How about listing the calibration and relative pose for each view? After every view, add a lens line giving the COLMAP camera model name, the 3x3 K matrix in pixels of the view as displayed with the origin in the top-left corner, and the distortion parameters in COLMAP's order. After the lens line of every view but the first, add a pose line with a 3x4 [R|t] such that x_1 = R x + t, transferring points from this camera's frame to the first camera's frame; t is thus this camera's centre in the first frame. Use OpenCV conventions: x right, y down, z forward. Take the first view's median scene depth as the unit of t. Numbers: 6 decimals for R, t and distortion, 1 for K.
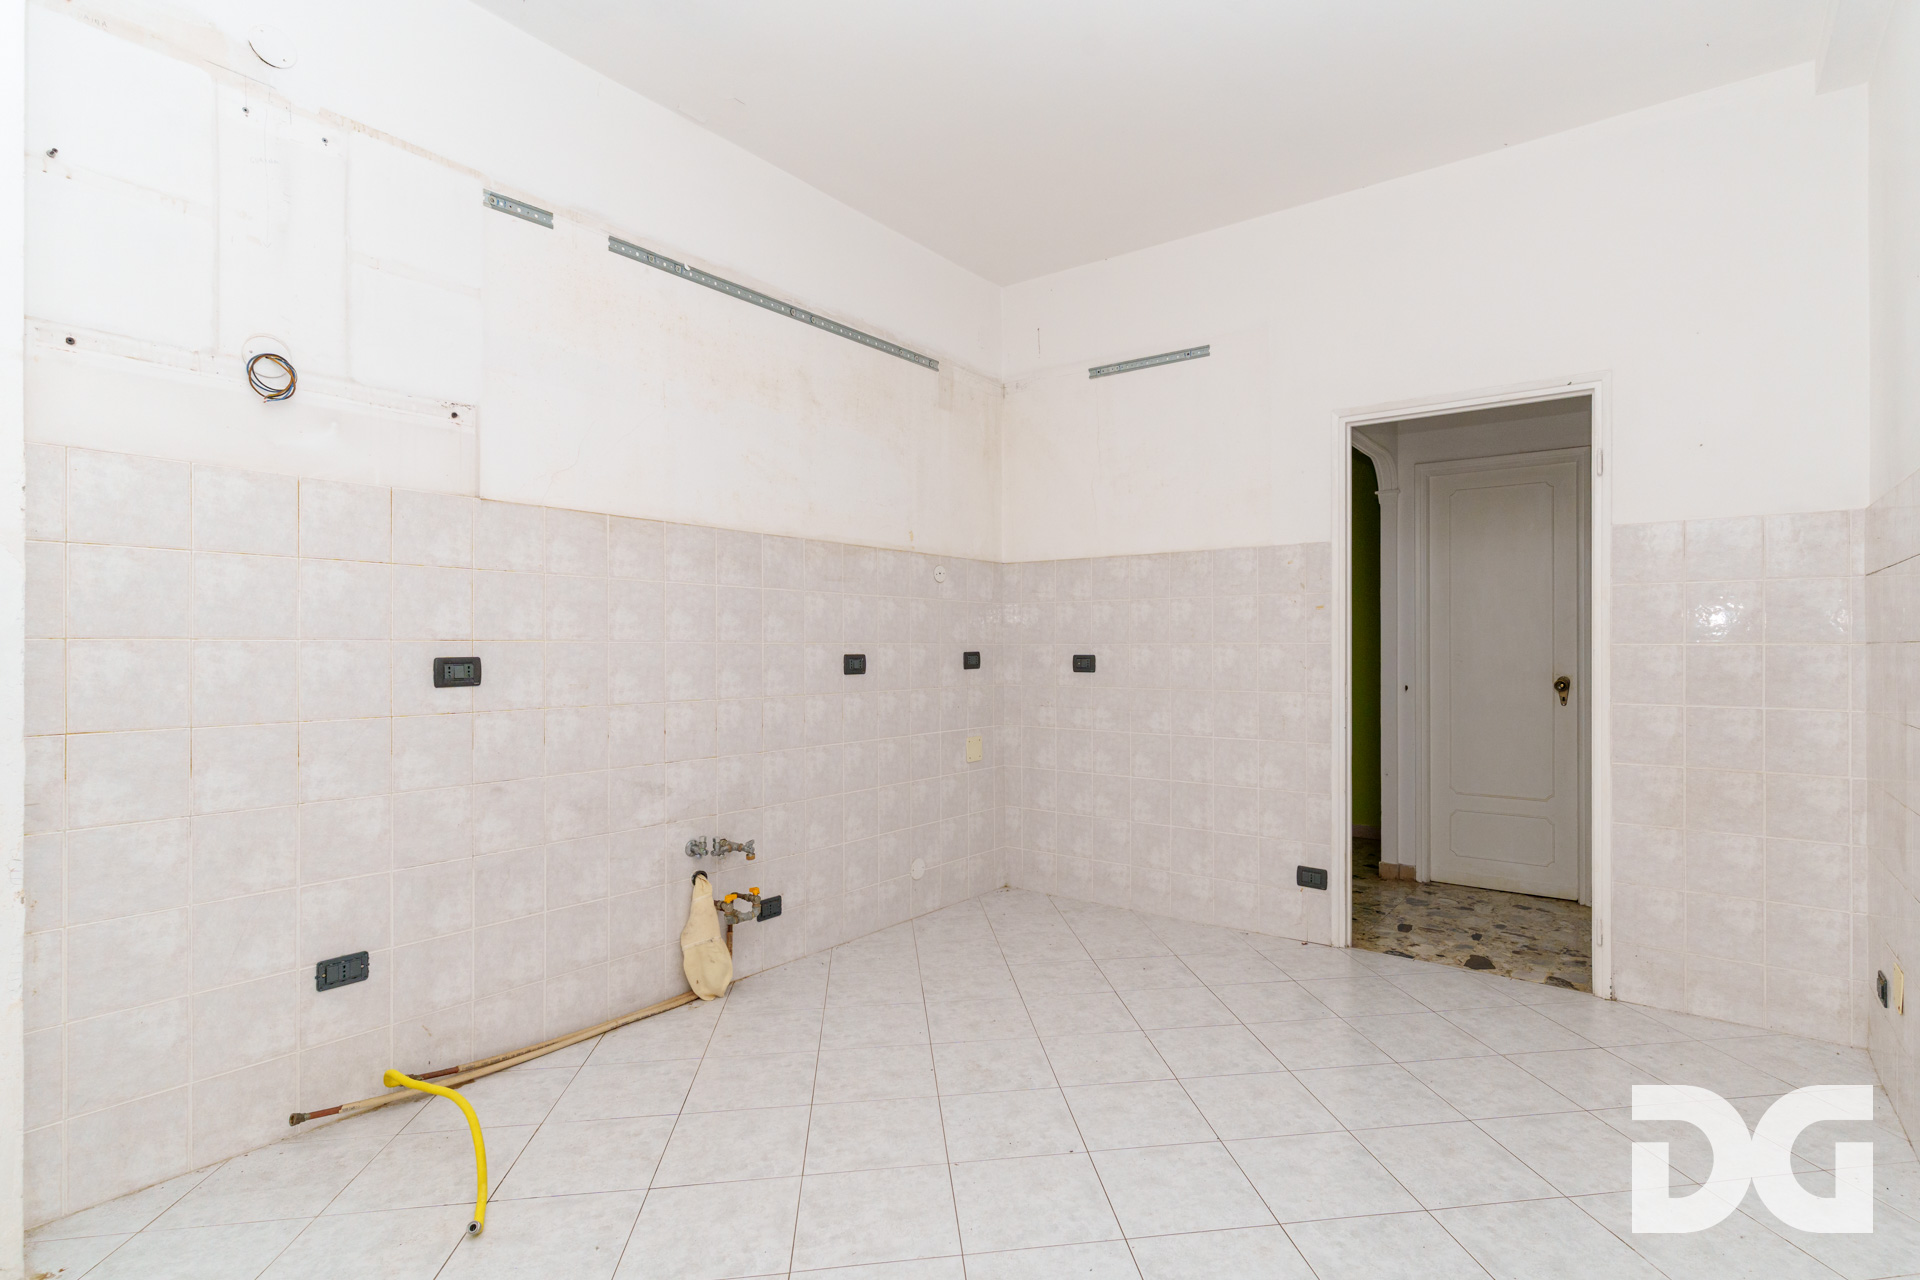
lens RADIAL K [[919.0, 0, 991.1], [0, 919.0, 647.1], [0, 0, 1]] dist [0.002082, 0.001384]
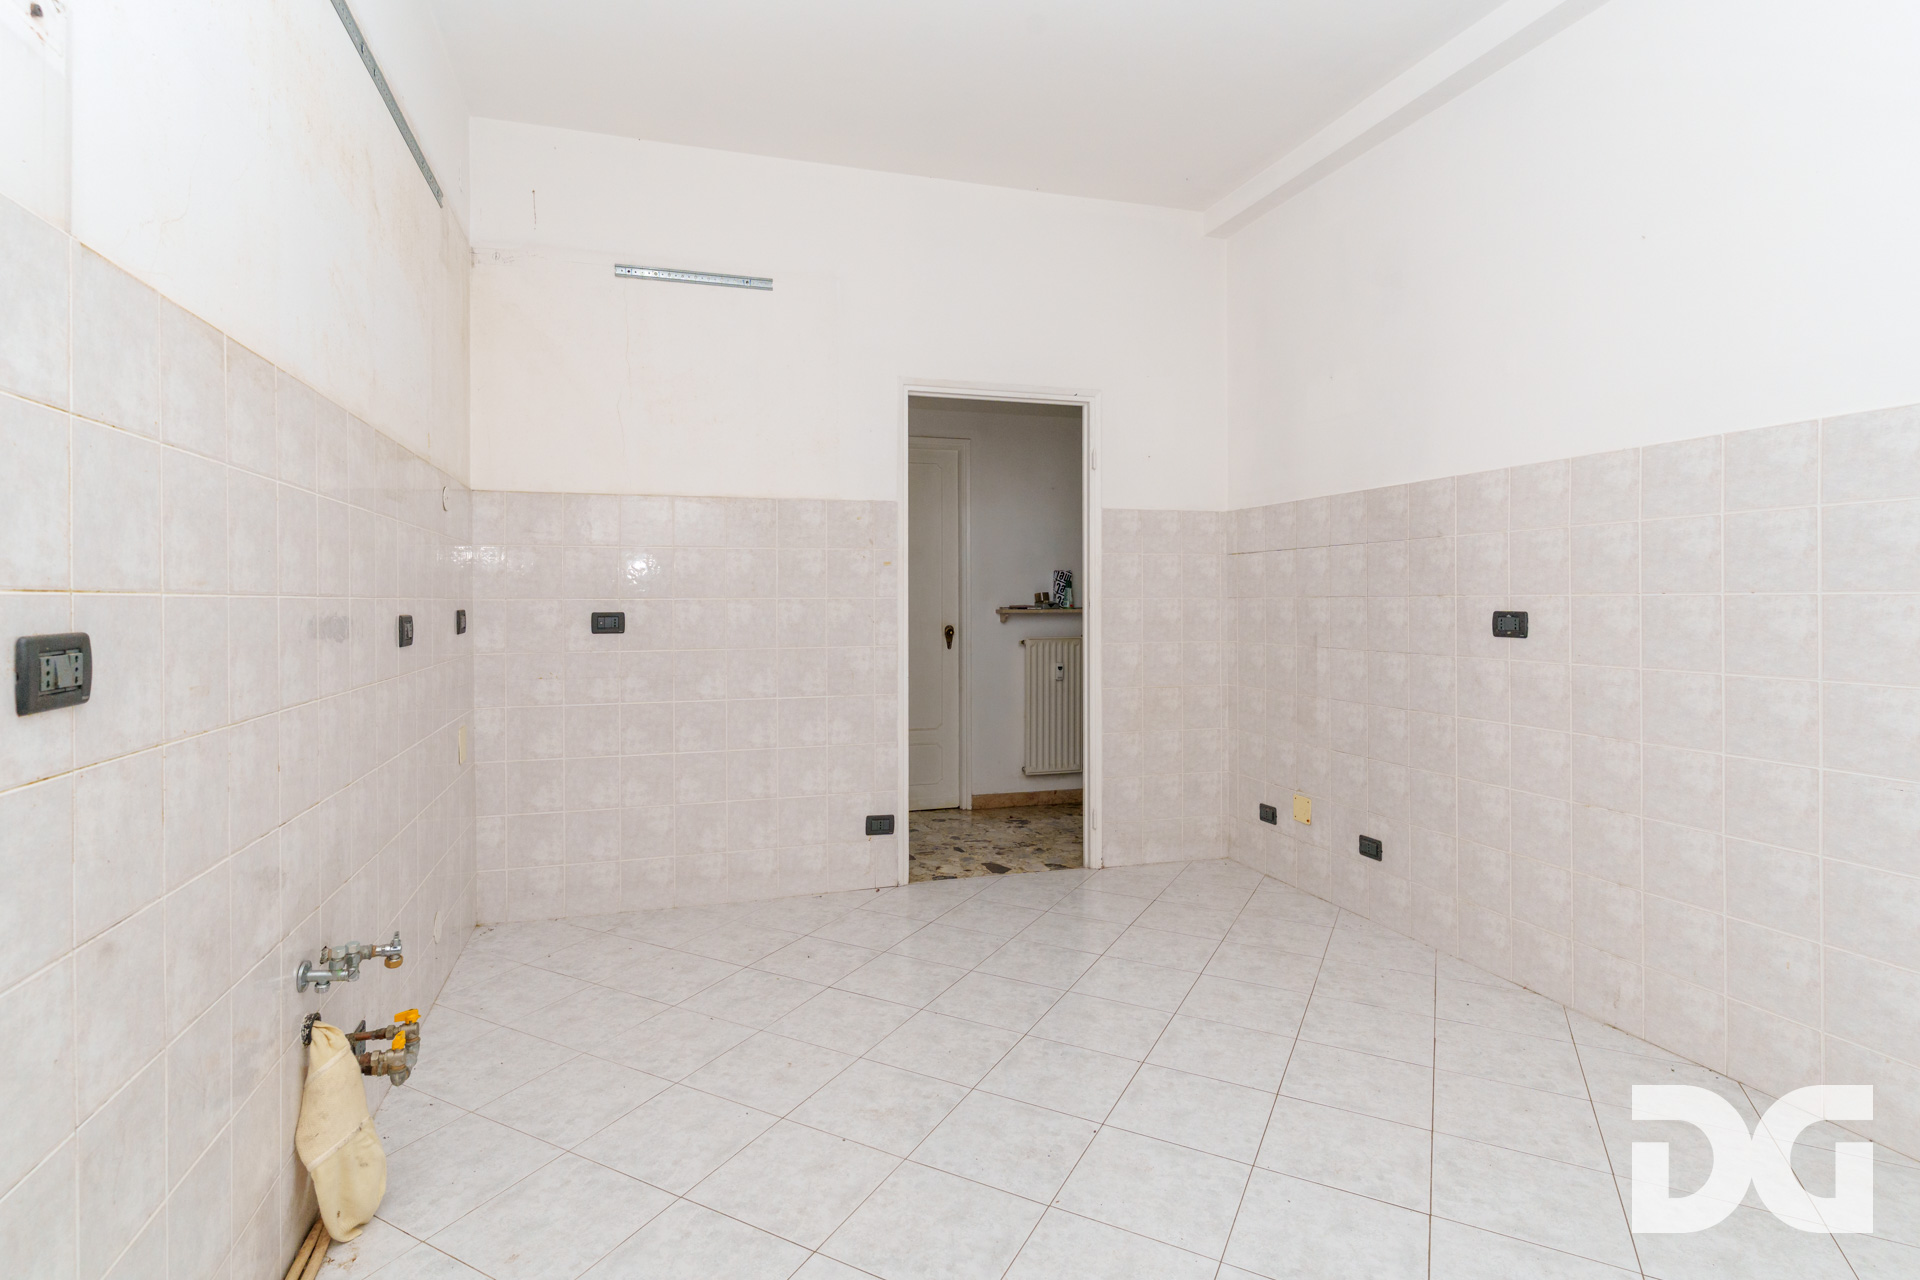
lens RADIAL K [[919.0, 0, 990.3], [0, 919.0, 602.6], [0, 0, 1]] dist [0.002082, 0.001384]
pose [[0.614110, -0.004210, 0.789209, -0.381124], [0.003696, 0.999990, 0.002459, -0.001044], [-0.789212, 0.001407, 0.614119, 0.261875]]
